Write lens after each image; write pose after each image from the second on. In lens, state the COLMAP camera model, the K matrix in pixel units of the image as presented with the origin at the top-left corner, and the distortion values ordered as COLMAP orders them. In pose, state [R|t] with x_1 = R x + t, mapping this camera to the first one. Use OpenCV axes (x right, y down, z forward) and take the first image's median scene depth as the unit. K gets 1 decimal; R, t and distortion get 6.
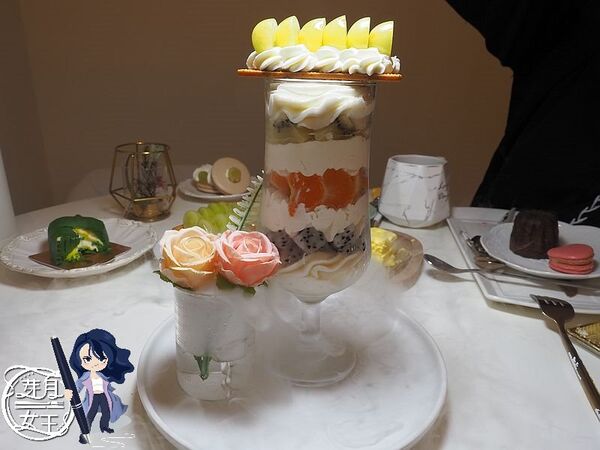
lens RADIAL K [[440.7, 0, 300.0], [0, 440.7, 225.0], [0, 0, 1]] dist [-0.058394, 0.000611]
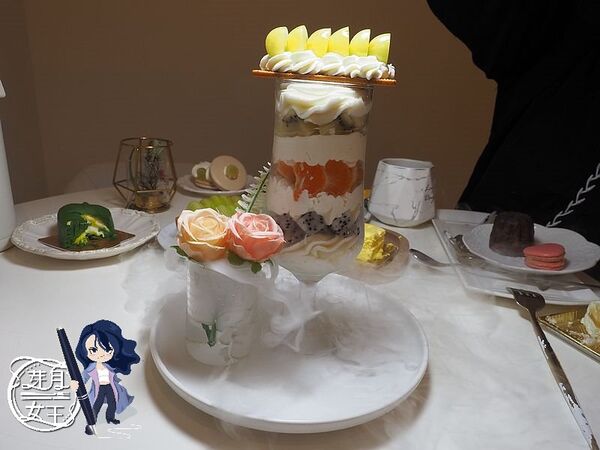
lens RADIAL K [[440.7, 0, 300.0], [0, 440.7, 225.0], [0, 0, 1]] dist [-0.058394, 0.000611]
pose [[0.999054, 0.030874, 0.030633, -0.028782], [-0.030443, 0.999432, -0.014420, 0.040147], [-0.031061, 0.013474, 0.999427, -0.089959]]
